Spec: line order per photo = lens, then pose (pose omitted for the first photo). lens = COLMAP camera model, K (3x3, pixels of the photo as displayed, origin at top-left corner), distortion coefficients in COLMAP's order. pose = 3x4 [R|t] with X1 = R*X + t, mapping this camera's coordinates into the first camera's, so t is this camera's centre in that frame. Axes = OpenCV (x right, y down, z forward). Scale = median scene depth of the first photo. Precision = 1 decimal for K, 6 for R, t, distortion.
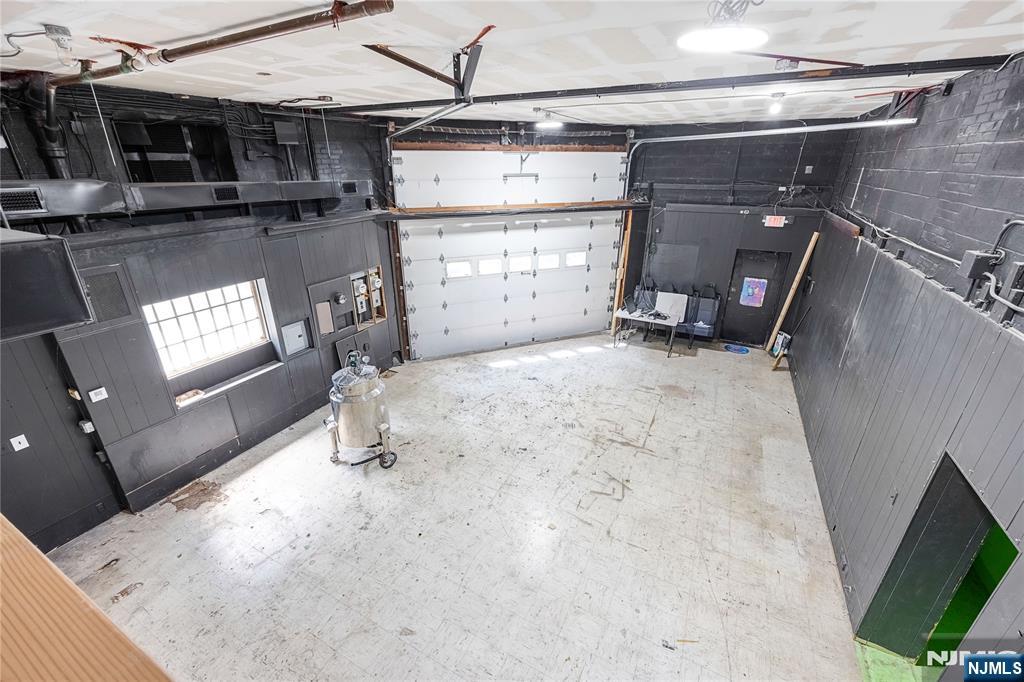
lens RADIAL K [[417.2, 0, 507.3], [0, 417.2, 335.5], [0, 0, 1]] dist [0.005290, -0.000105]
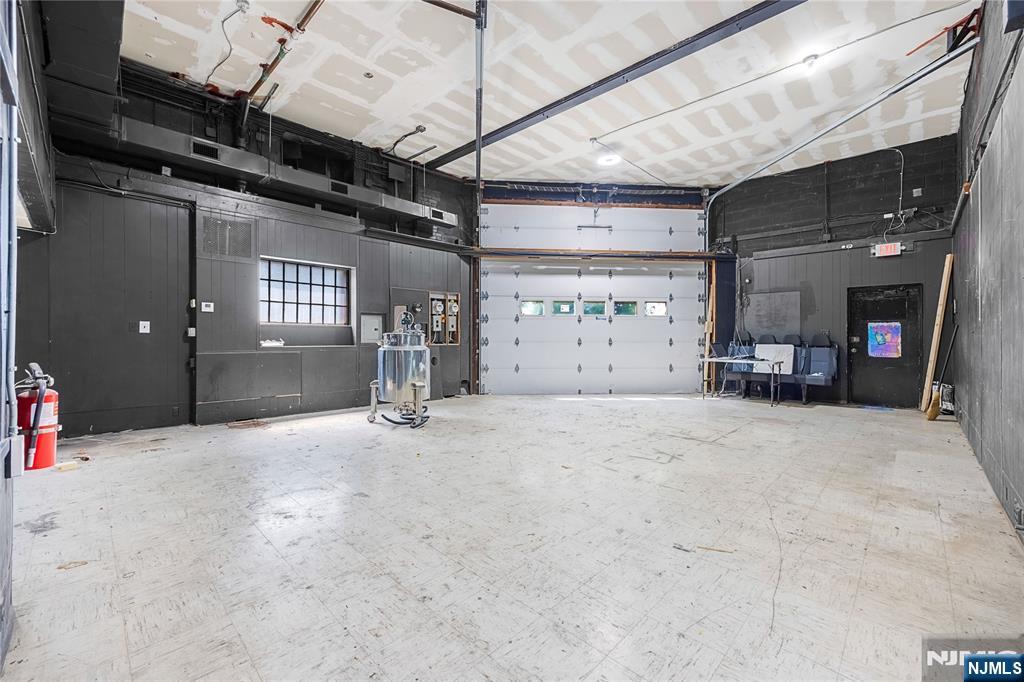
lens RADIAL K [[417.2, 0, 509.8], [0, 417.2, 336.1], [0, 0, 1]] dist [0.005290, -0.000105]
pose [[0.958289, 0.001482, -0.285797, 0.142297], [-0.109405, 0.925721, -0.362039, 0.321212], [0.264031, 0.378205, 0.887270, 0.087287]]
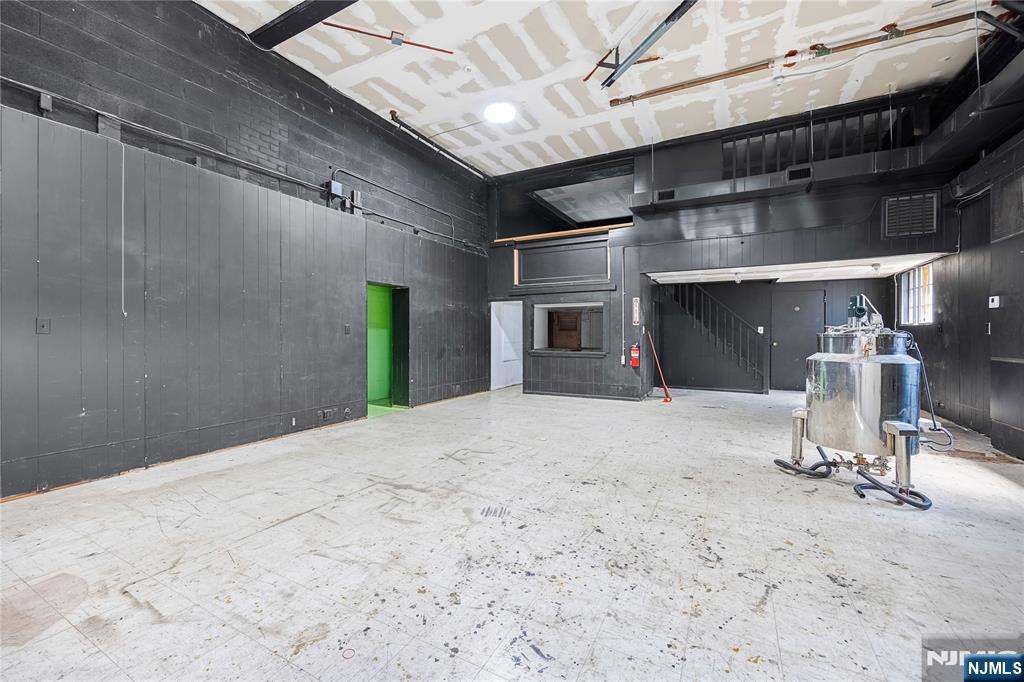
lens RADIAL K [[417.2, 0, 501.3], [0, 417.2, 335.4], [0, 0, 1]] dist [0.005290, -0.000105]
pose [[-0.999427, -0.003779, 0.033640, 0.107166], [0.009527, 0.922187, 0.386628, -0.106744], [-0.032483, 0.386727, -0.921622, 1.122998]]
